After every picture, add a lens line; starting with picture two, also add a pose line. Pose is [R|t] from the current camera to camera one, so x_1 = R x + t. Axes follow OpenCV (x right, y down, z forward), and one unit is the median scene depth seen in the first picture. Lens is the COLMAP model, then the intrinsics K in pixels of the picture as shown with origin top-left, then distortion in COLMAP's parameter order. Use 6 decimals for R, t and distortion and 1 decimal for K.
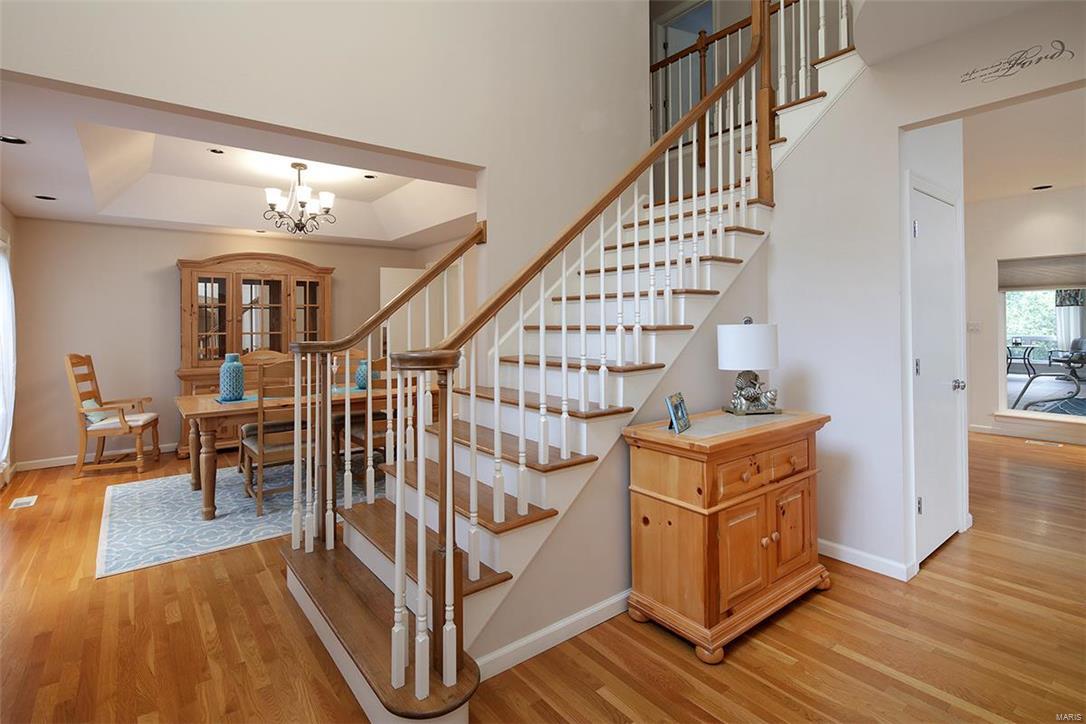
lens RADIAL K [[526.0, 0, 544.2], [0, 526.0, 309.2], [0, 0, 1]] dist [0.002044, 0.000654]
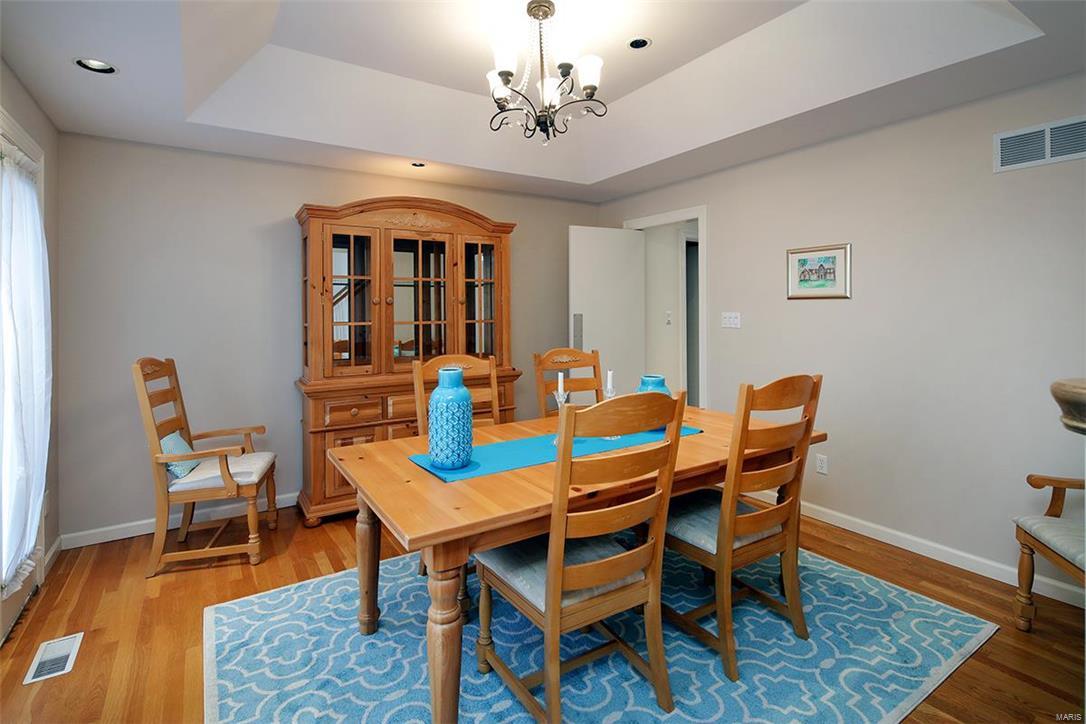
lens RADIAL K [[519.5, 0, 542.1], [0, 519.5, 299.5], [0, 0, 1]] dist [-0.002198, -0.001087]
pose [[0.996267, 0.001375, -0.086316, -0.396807], [-0.000932, 0.999986, 0.005177, 0.016013], [0.086322, -0.005077, 0.996254, 0.454093]]
